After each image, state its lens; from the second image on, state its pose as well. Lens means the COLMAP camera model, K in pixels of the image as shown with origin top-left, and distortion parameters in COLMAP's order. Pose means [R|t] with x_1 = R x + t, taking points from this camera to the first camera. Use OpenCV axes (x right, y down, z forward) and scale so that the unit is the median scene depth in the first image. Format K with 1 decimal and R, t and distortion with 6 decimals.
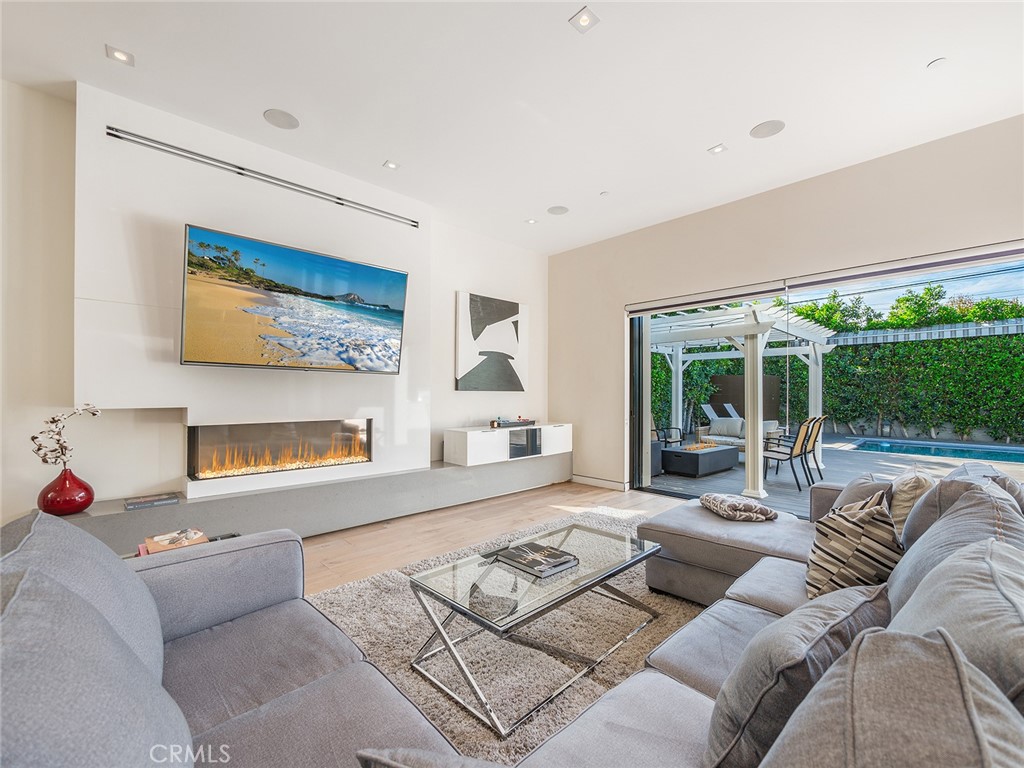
lens RADIAL K [[440.7, 0, 514.3], [0, 440.7, 390.2], [0, 0, 1]] dist [-0.002132, 0.000462]
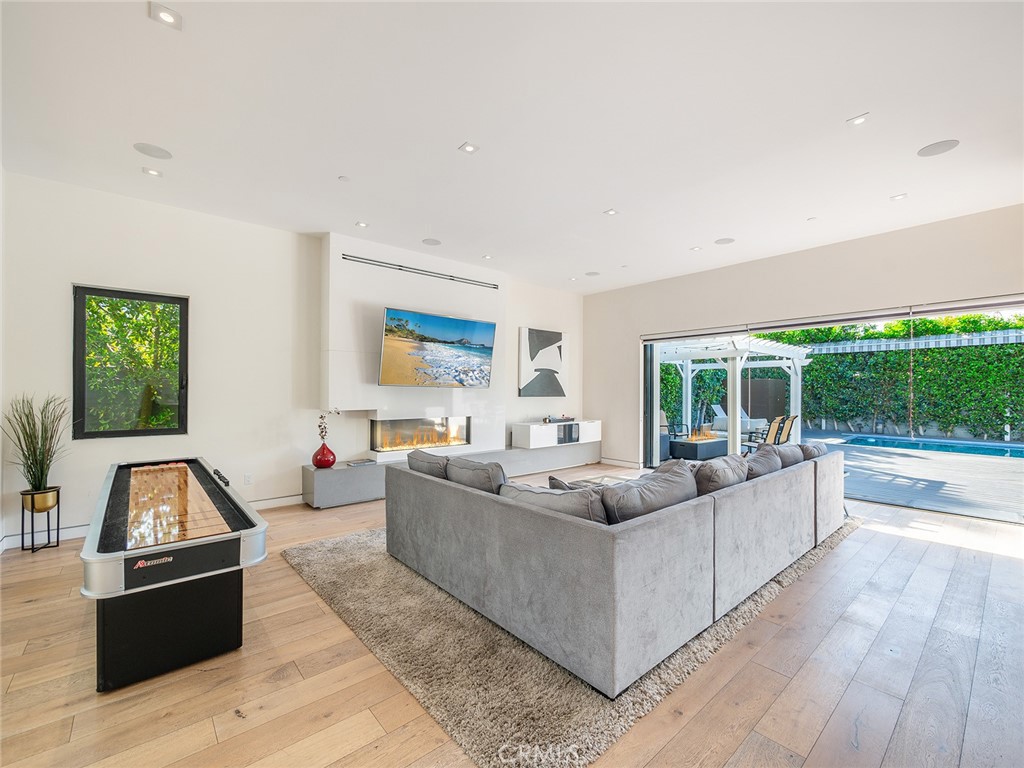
lens RADIAL K [[440.7, 0, 502.2], [0, 440.7, 390.9], [0, 0, 1]] dist [-0.002132, 0.000462]
pose [[0.996479, 0.000130, -0.083840, -0.061207], [0.000750, 0.999945, 0.010466, -0.030603], [0.083837, -0.010492, 0.996424, -0.393336]]
